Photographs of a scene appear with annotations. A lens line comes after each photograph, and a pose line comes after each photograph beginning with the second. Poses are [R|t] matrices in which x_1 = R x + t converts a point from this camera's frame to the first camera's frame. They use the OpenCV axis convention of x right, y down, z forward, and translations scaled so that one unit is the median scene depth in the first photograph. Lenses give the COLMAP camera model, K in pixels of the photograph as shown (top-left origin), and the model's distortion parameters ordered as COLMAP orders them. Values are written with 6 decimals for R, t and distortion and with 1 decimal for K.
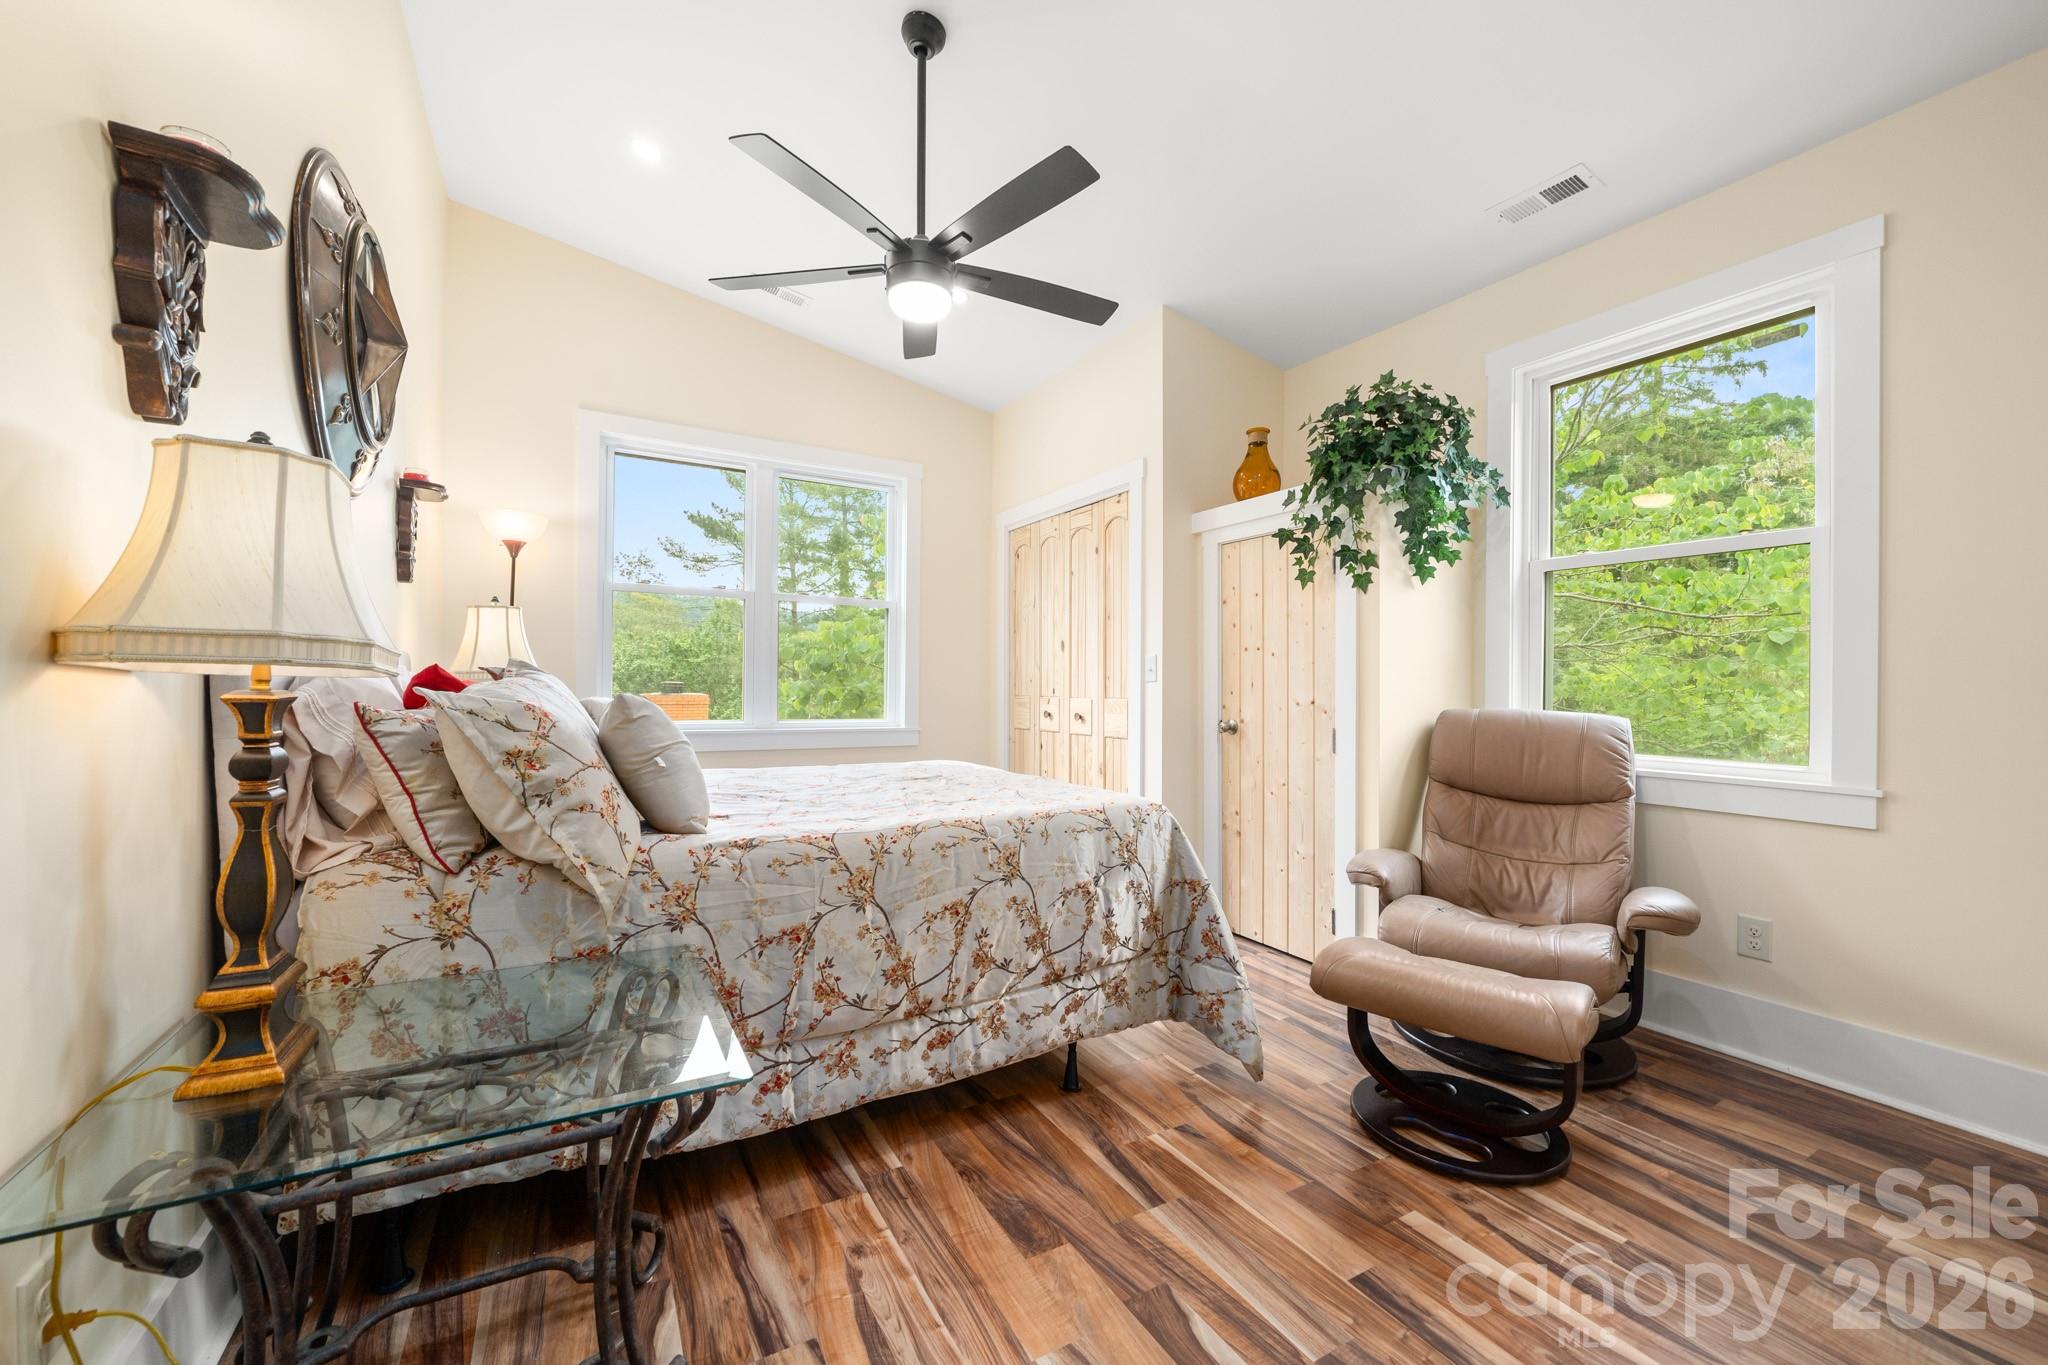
lens RADIAL K [[758.4, 0, 1032.1], [0, 758.4, 689.4], [0, 0, 1]] dist [-0.018489, 0.000216]
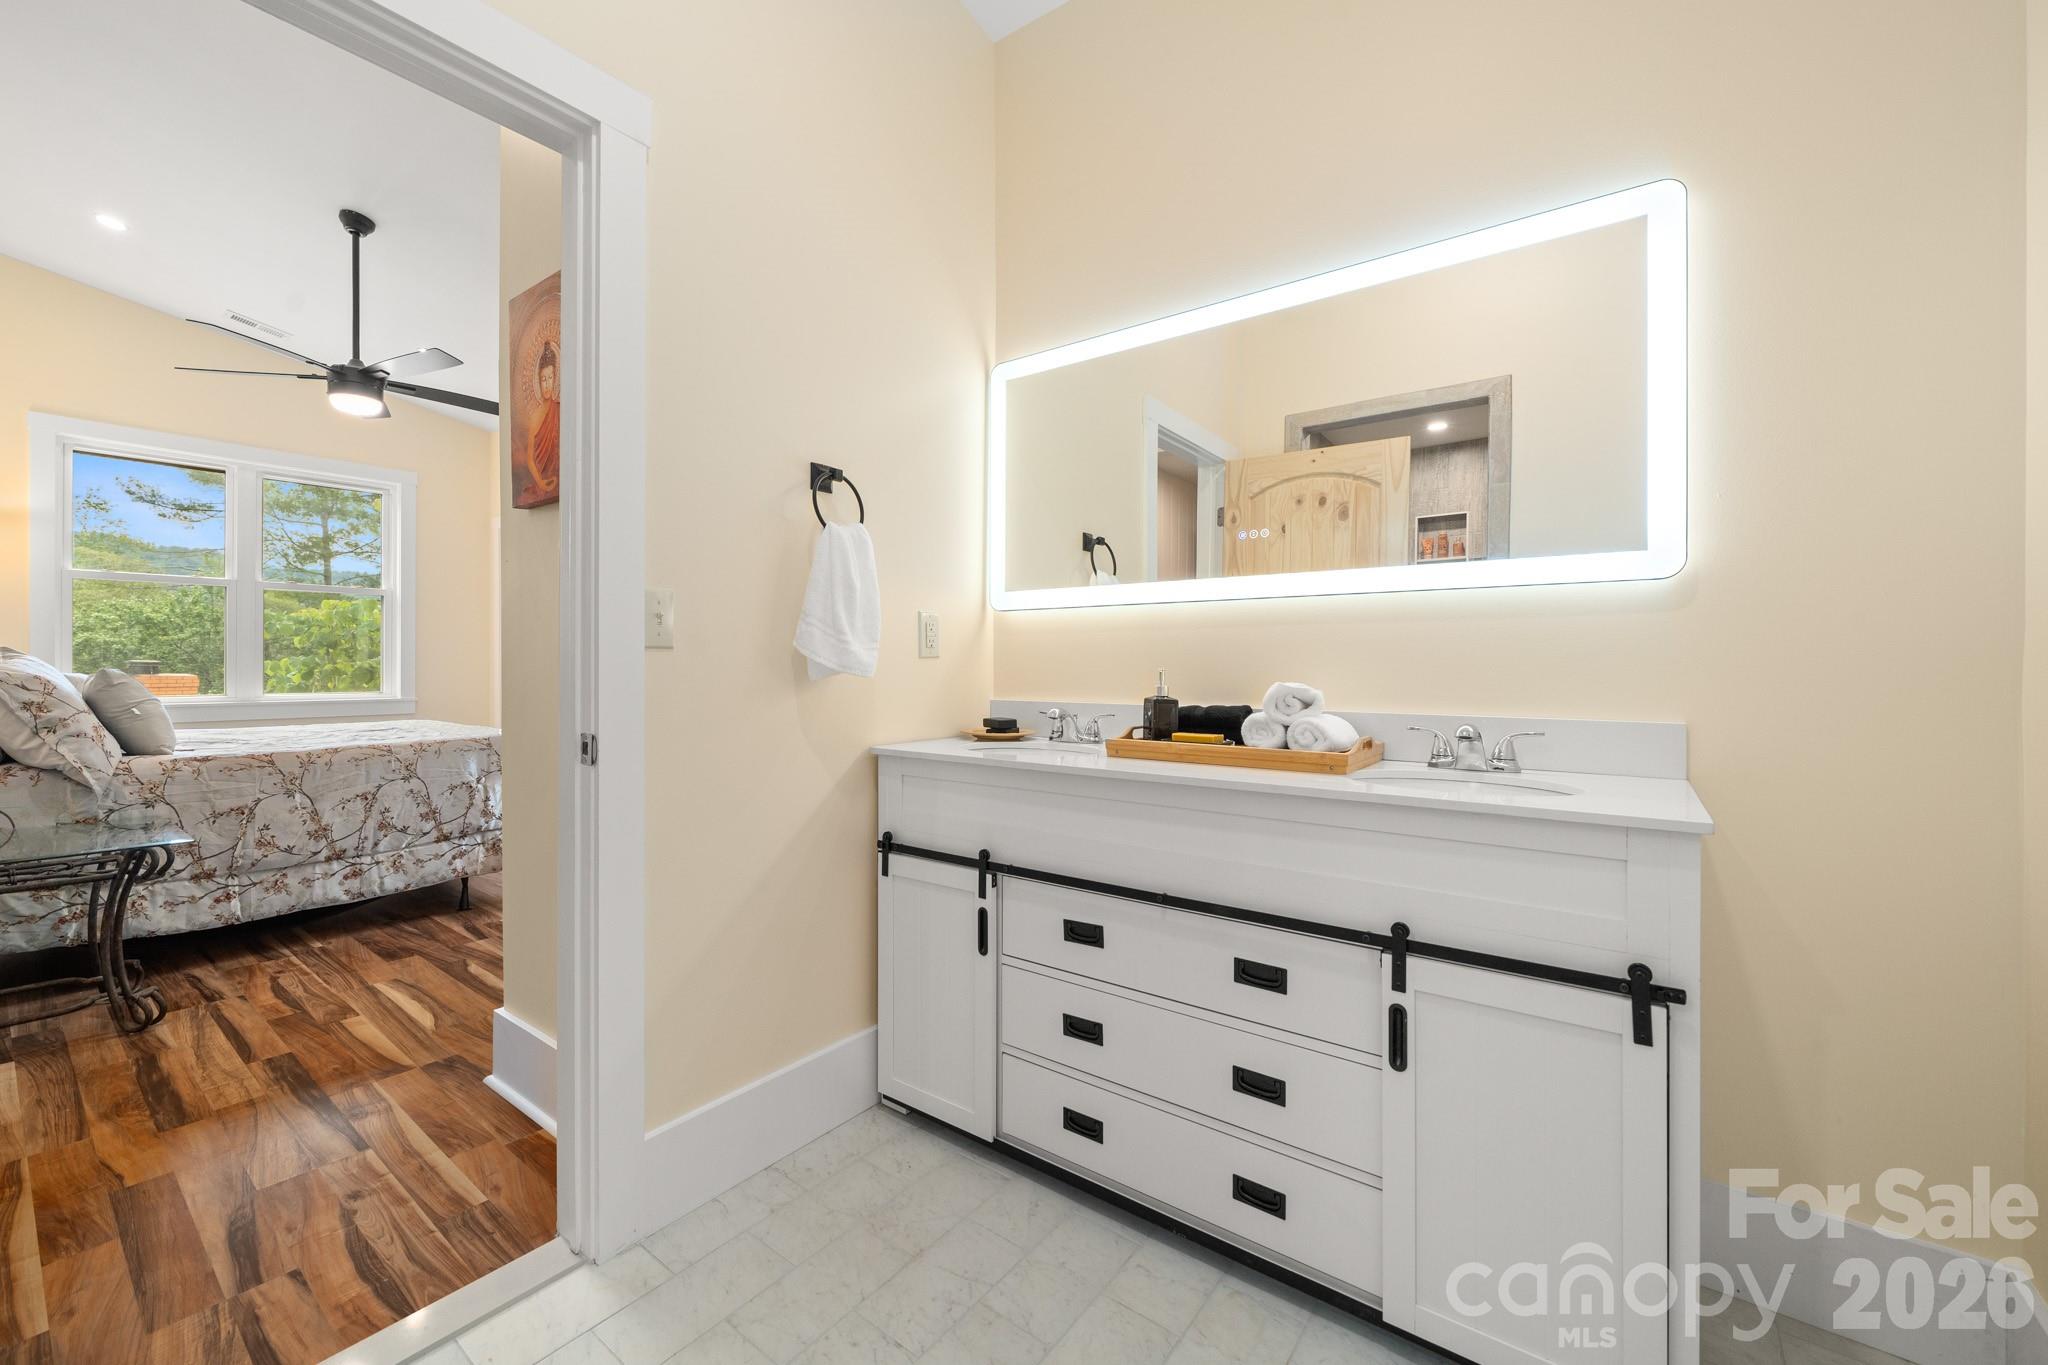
lens RADIAL K [[821.1, 0, 1015.5], [0, 821.1, 668.7], [0, 0, 1]] dist [-0.021099, 0.000986]
pose [[0.927436, -0.008992, 0.373874, 0.597462], [0.006453, 0.999947, 0.008040, 0.004339], [-0.373927, -0.005044, 0.927445, -1.260958]]
